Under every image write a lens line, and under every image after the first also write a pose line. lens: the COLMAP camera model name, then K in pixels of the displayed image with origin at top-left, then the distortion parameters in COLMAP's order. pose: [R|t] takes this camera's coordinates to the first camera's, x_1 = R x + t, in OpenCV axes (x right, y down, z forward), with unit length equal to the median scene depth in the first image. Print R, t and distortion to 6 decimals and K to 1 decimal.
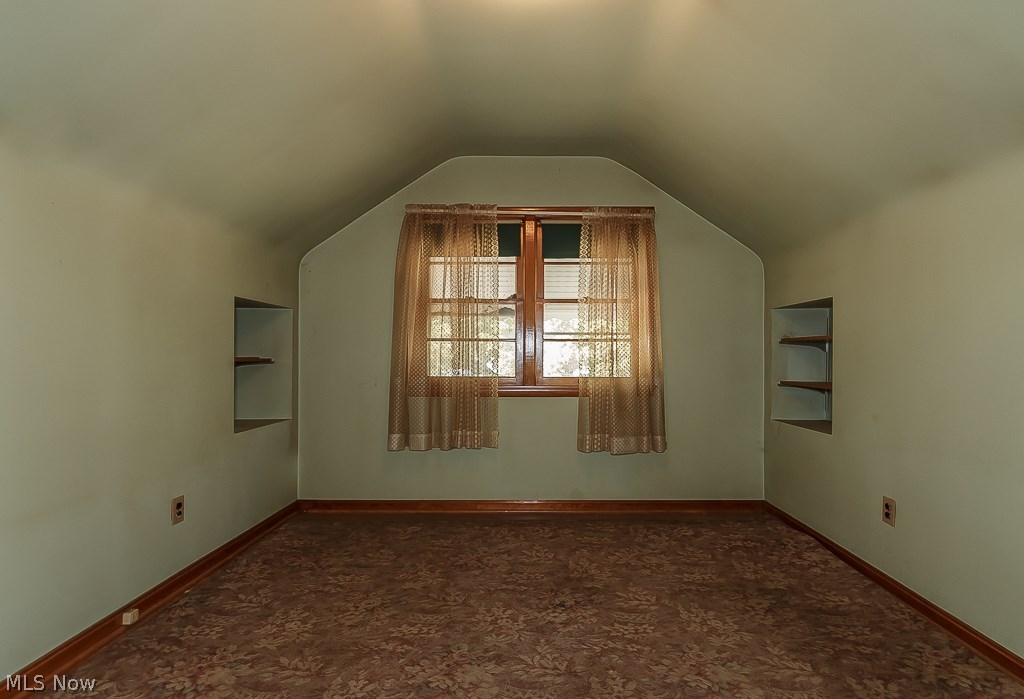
lens RADIAL K [[485.1, 0, 512.0], [0, 485.1, 355.1], [0, 0, 1]] dist [-0.000161, 0.000795]
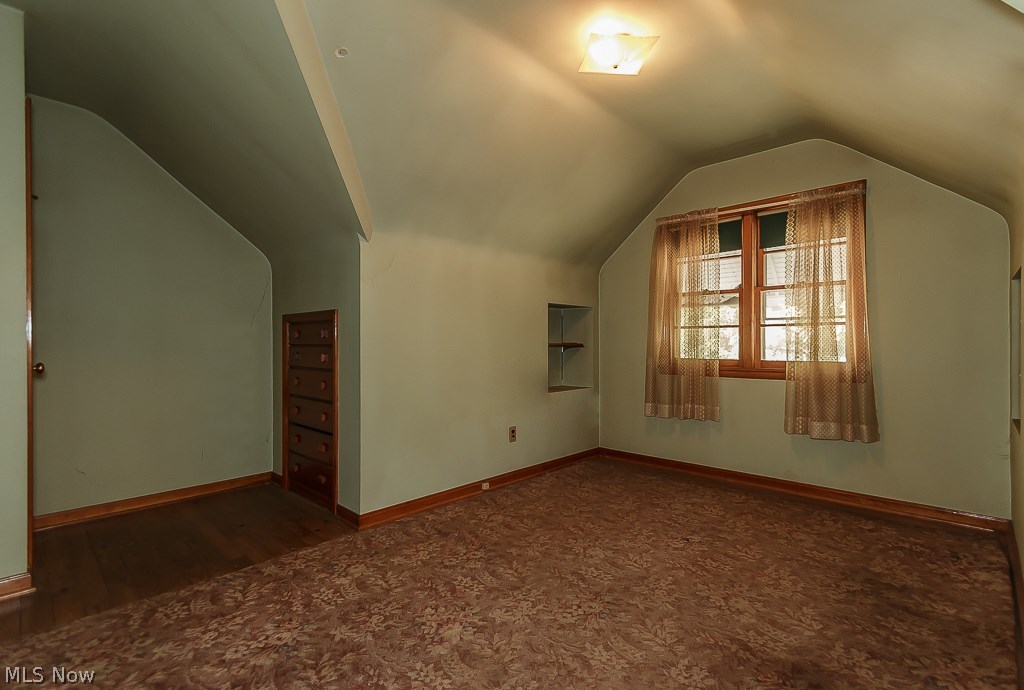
lens RADIAL K [[473.1, 0, 512.1], [0, 473.1, 342.7], [0, 0, 1]] dist [0.001011, -0.000145]
pose [[0.685105, -0.003601, -0.728435, 0.481837], [0.007586, 0.999969, 0.002191, 0.000475], [0.728405, -0.007027, 0.685111, -0.115133]]
